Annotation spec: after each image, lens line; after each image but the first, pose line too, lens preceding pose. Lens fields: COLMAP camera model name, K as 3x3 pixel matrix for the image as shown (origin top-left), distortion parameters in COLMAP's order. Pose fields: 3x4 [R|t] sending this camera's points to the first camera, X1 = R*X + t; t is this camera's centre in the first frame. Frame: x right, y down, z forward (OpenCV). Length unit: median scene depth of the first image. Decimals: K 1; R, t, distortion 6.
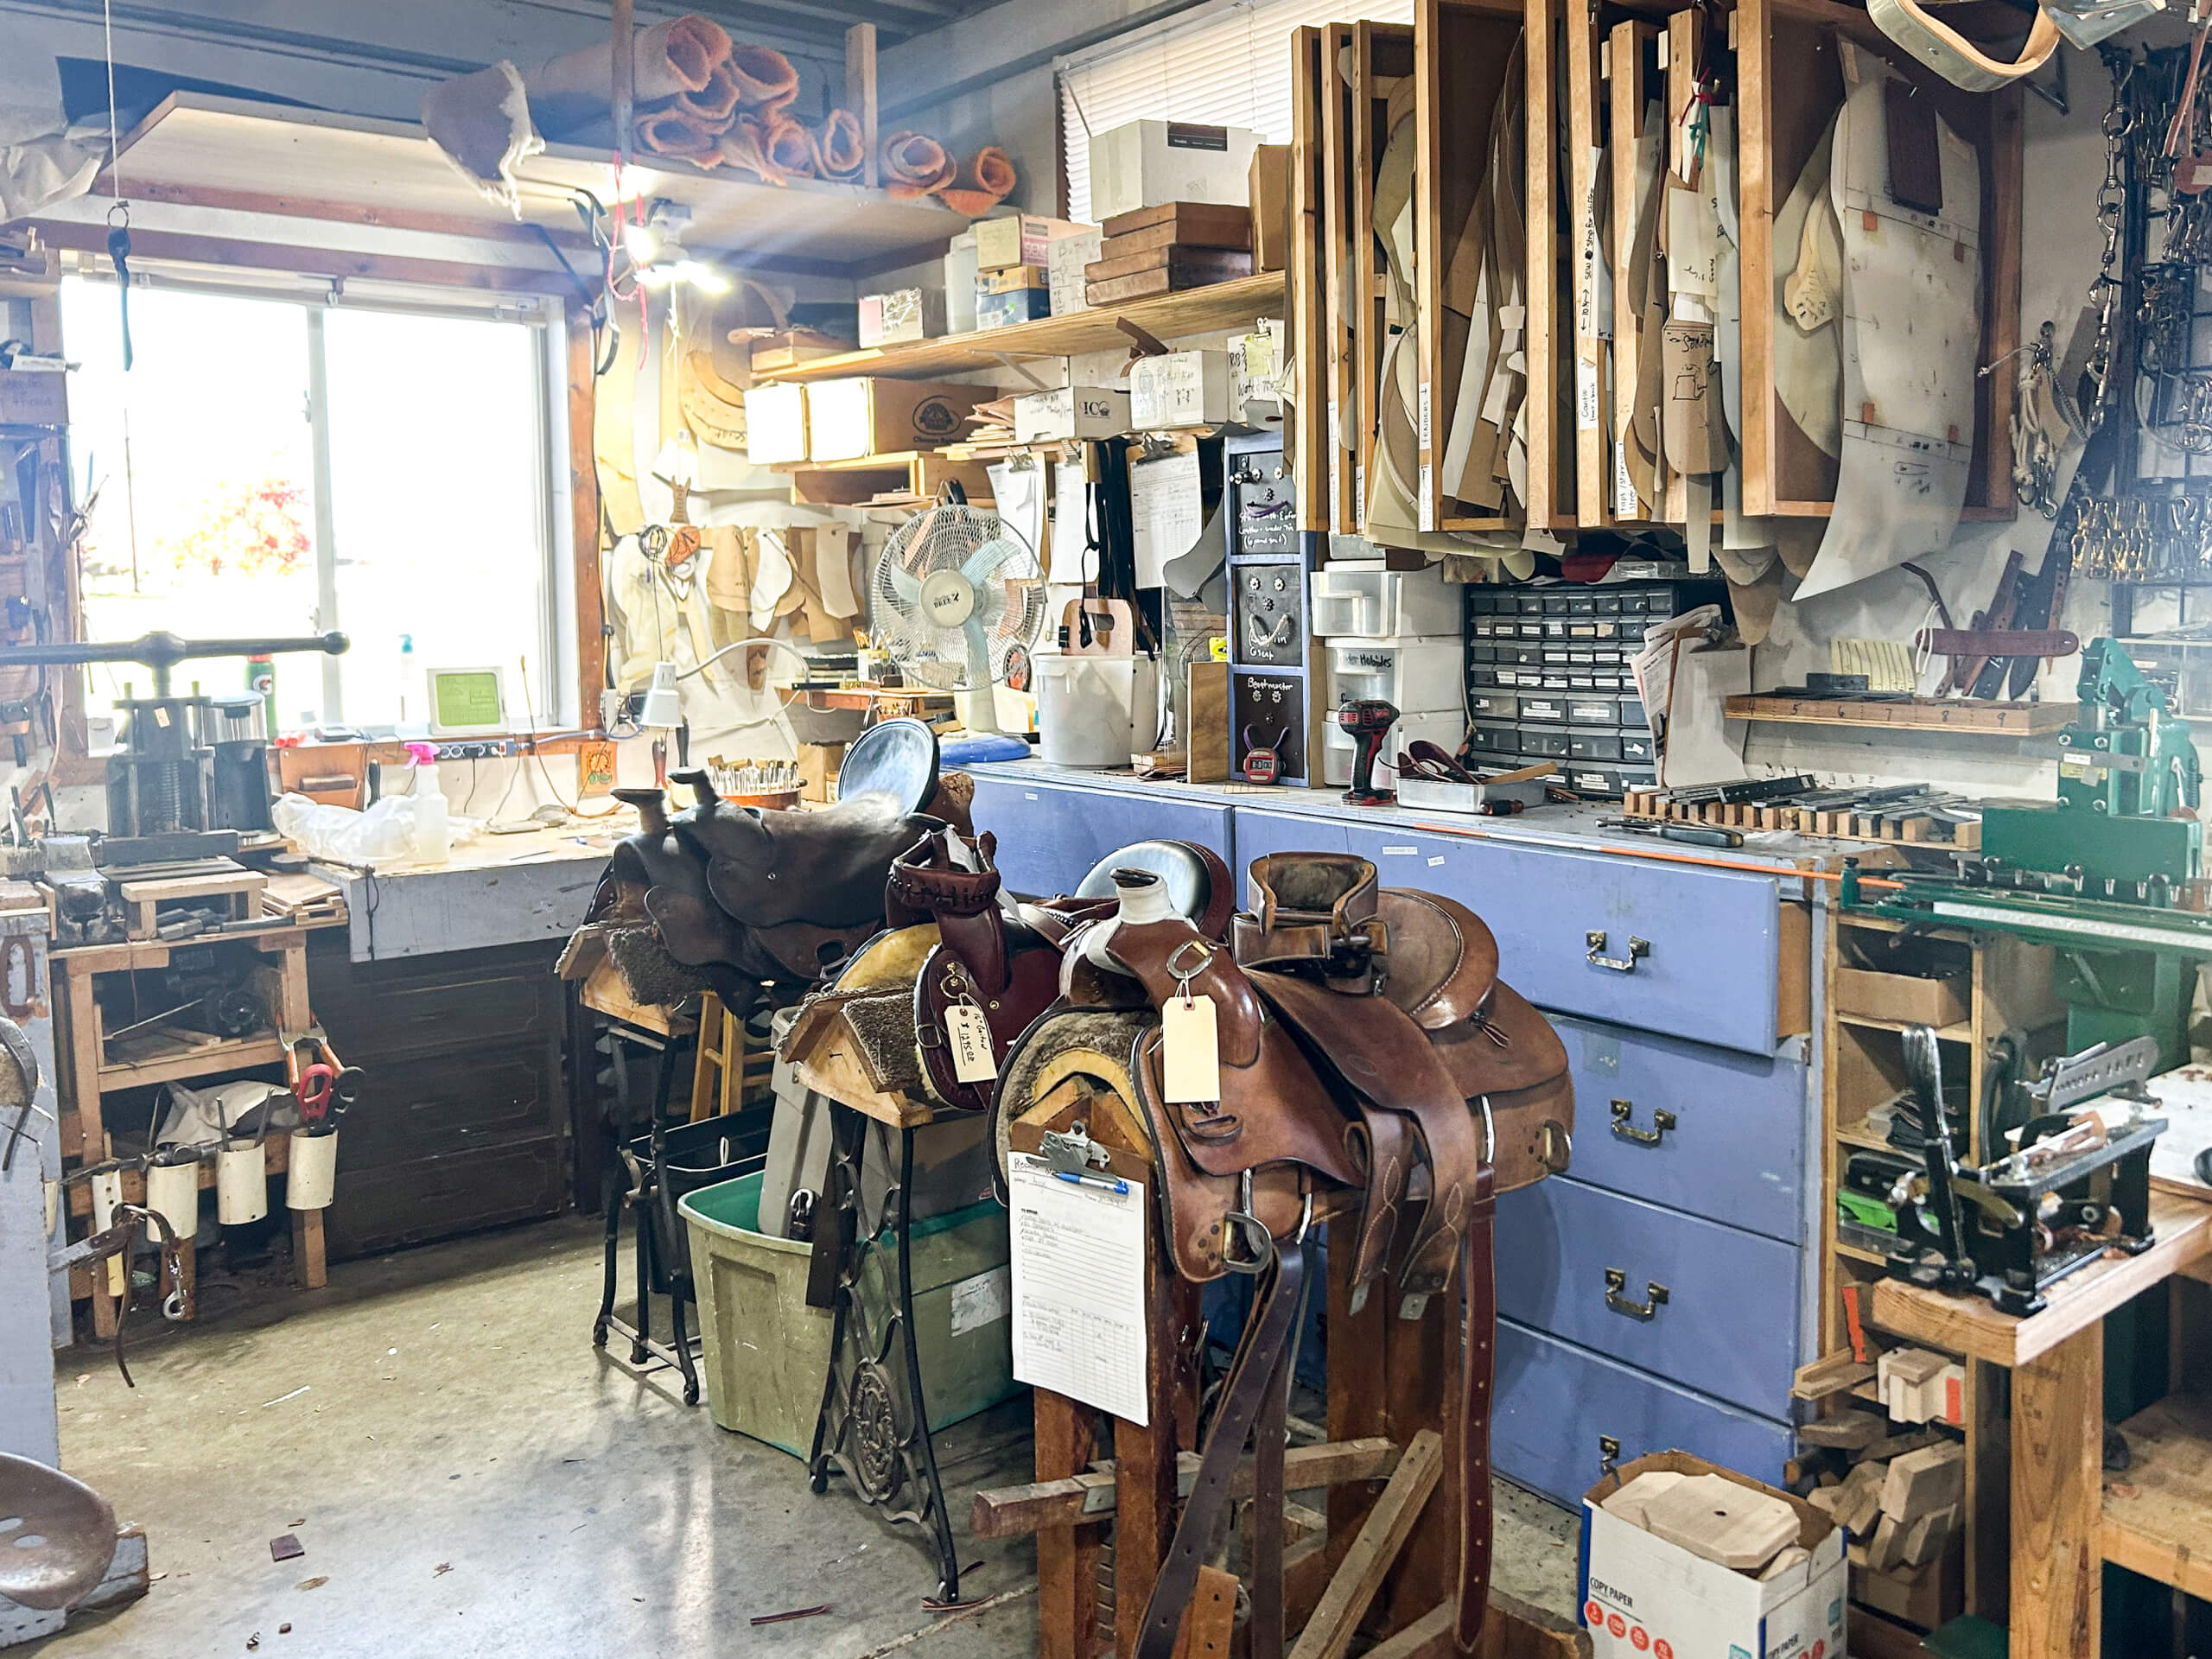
lens RADIAL K [[2116.4, 0, 1107.0], [0, 2116.4, 753.9], [0, 0, 1]] dist [0.009057, -0.000399]
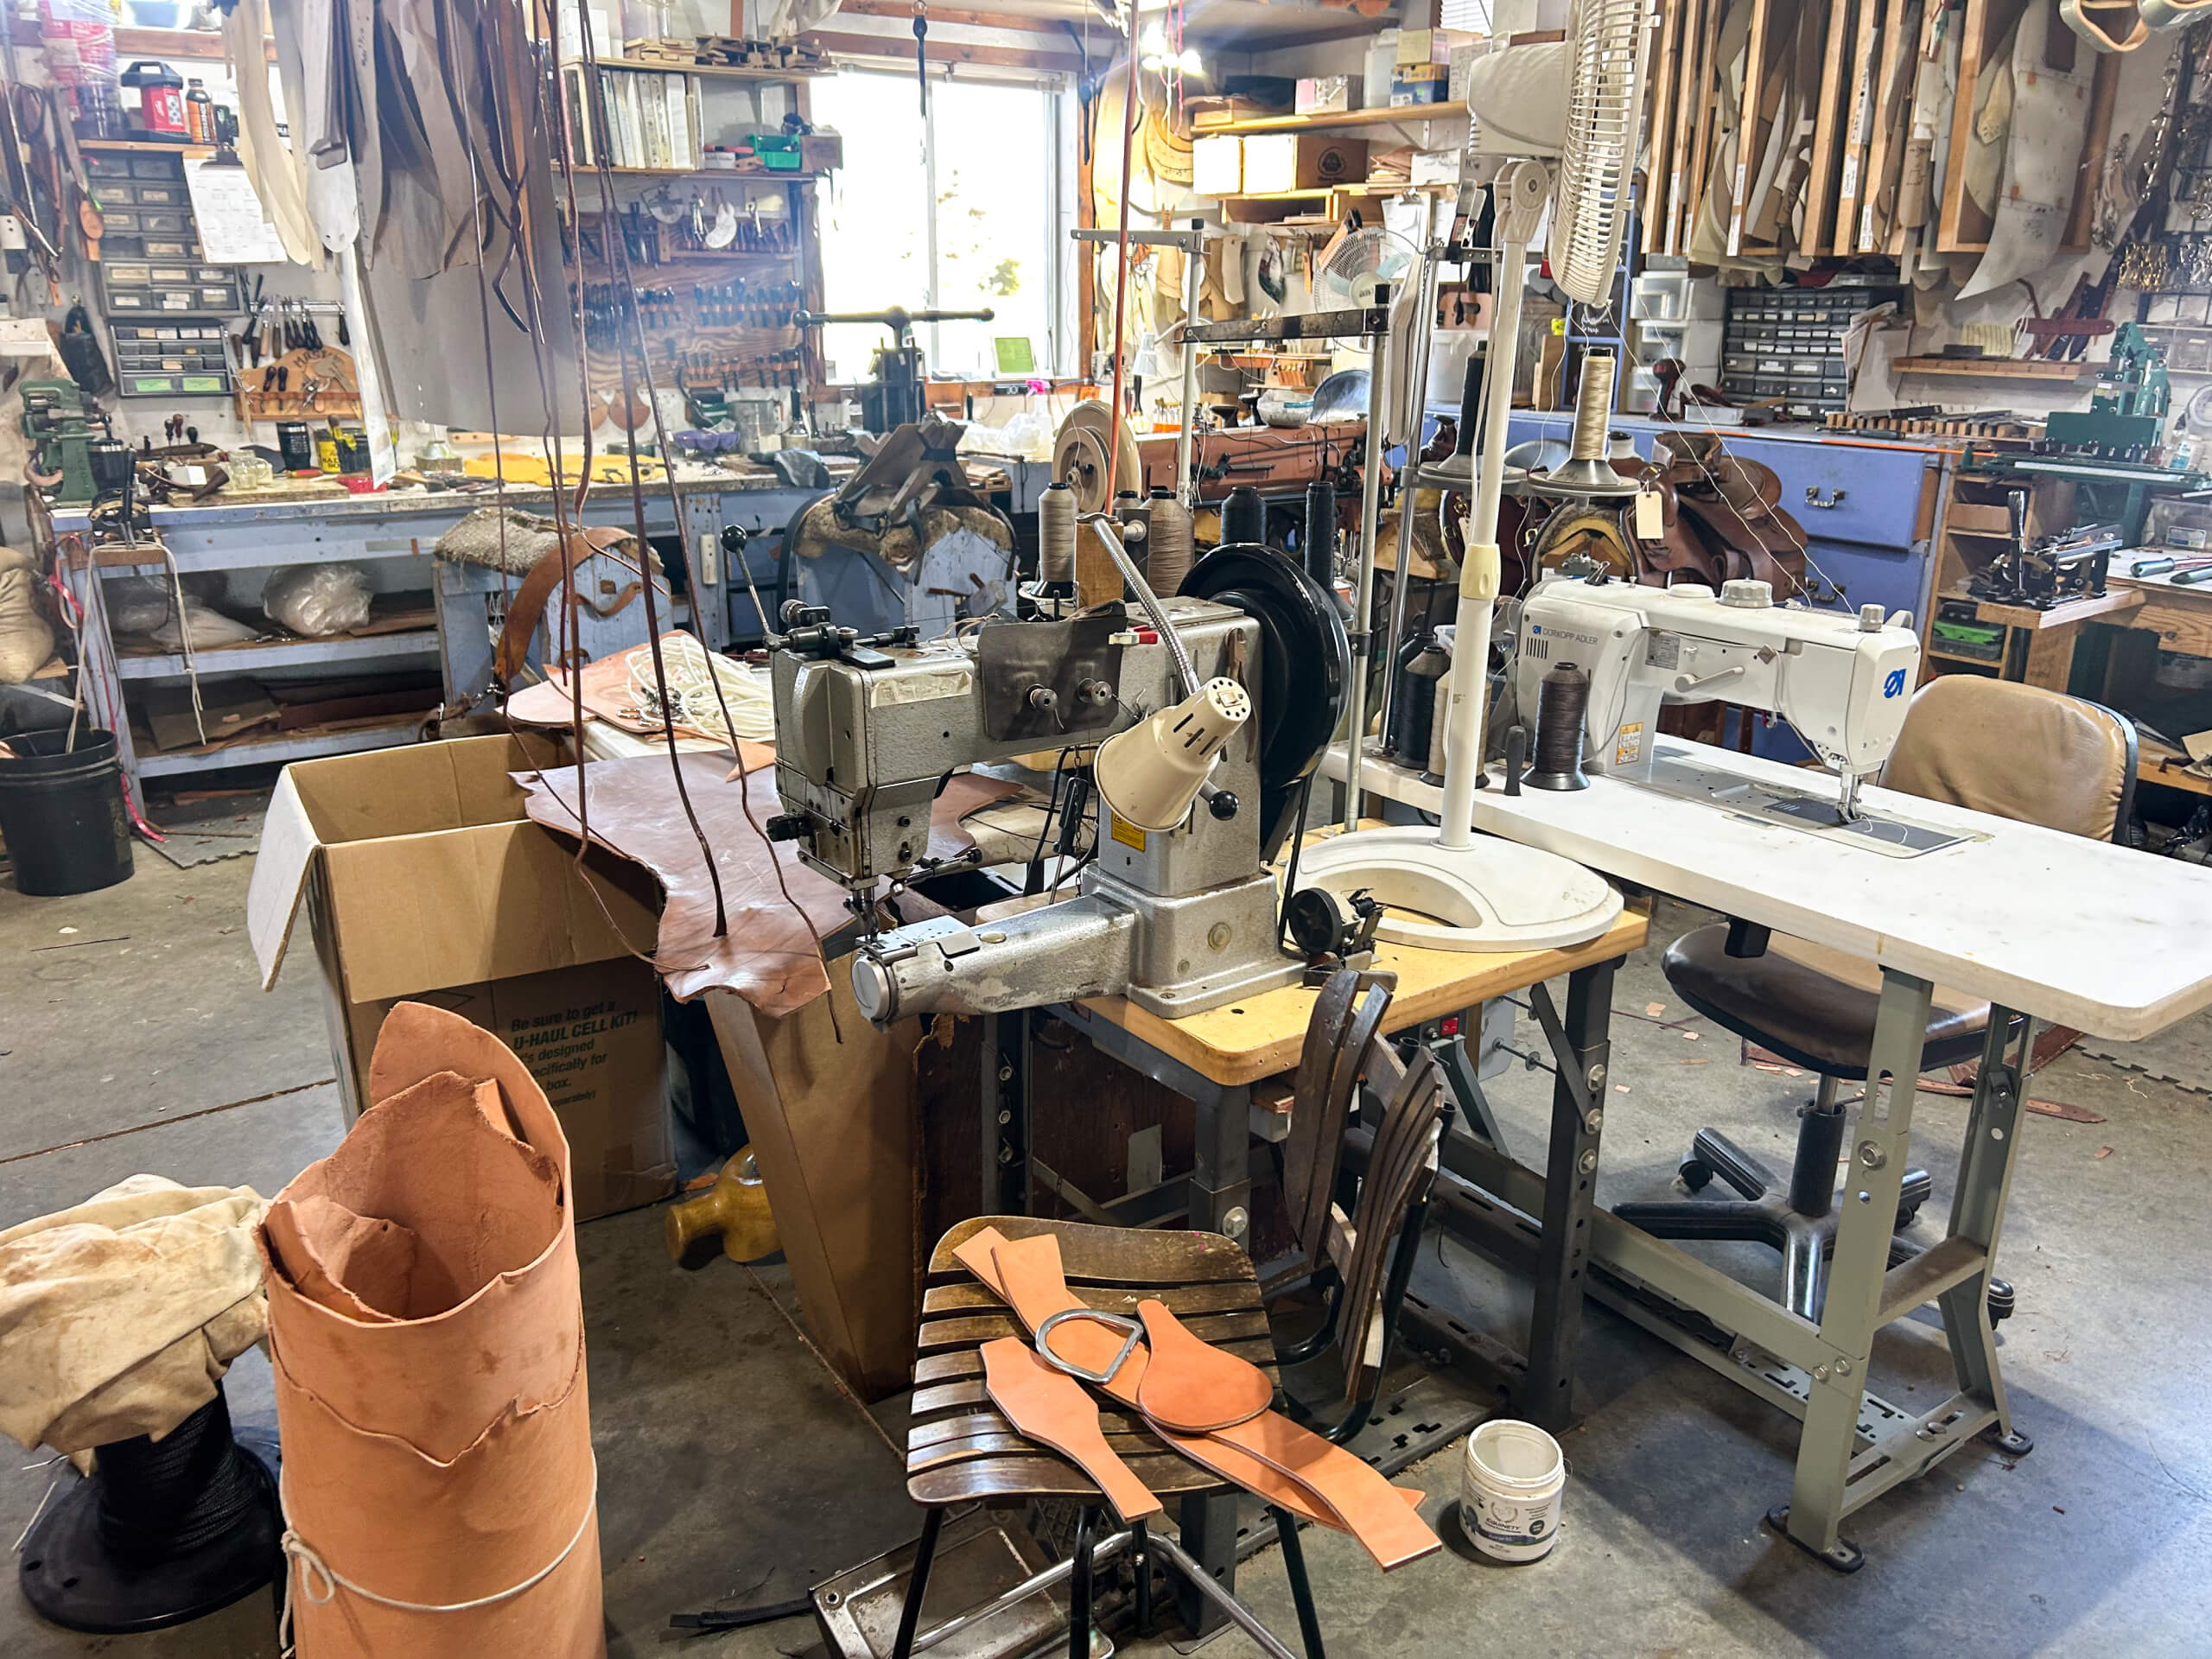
lens RADIAL K [[1673.8, 0, 1106.0], [0, 1673.8, 829.5], [0, 0, 1]] dist [0.045108, -0.042687]
pose [[0.995842, 0.042566, -0.080540, -0.234614], [-0.022441, 0.971498, 0.235982, 0.038083], [0.088289, -0.233193, 0.968414, -0.510609]]
